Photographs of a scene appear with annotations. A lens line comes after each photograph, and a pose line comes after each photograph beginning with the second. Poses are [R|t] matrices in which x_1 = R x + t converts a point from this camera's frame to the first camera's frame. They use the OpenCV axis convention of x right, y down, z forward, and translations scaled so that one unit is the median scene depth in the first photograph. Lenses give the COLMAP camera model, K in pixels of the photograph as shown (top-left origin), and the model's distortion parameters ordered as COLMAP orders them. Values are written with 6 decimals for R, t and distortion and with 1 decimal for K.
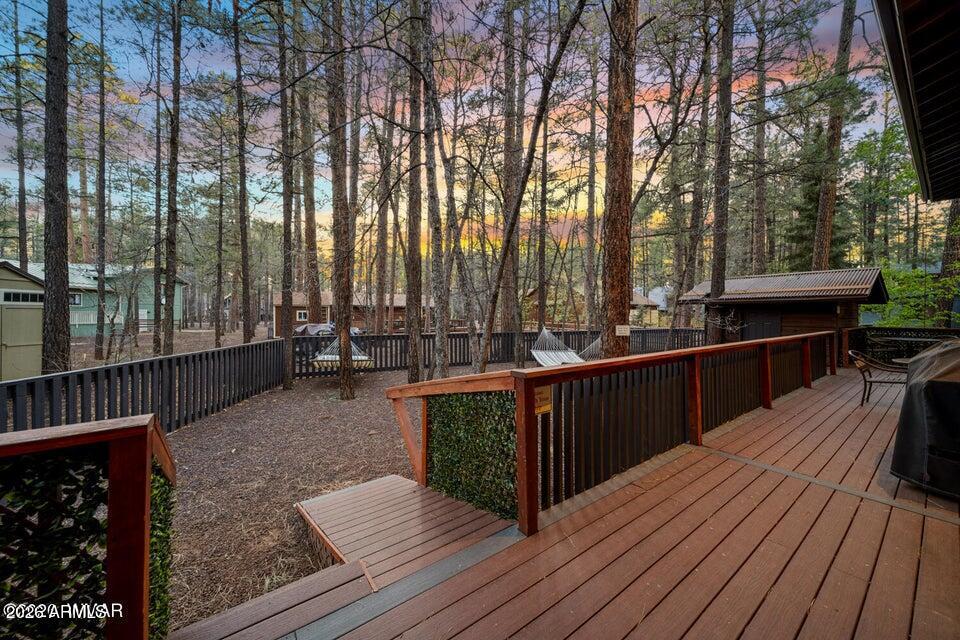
lens RADIAL K [[340.3, 0, 479.3], [0, 340.3, 311.4], [0, 0, 1]] dist [0.000397, -0.000001]
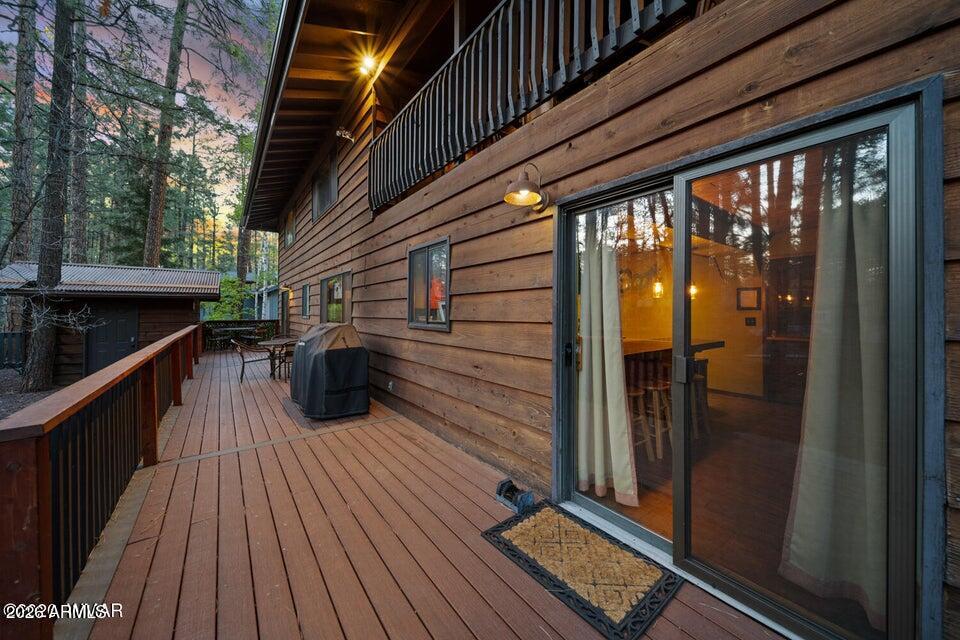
lens RADIAL K [[340.3, 0, 479.3], [0, 340.3, 311.4], [0, 0, 1]] dist [0.000397, -0.000001]
pose [[-0.019980, -0.005278, 0.999786, -0.275432], [-0.006643, 0.999965, 0.005146, 0.003280], [-0.999778, -0.006539, -0.020014, 0.261563]]
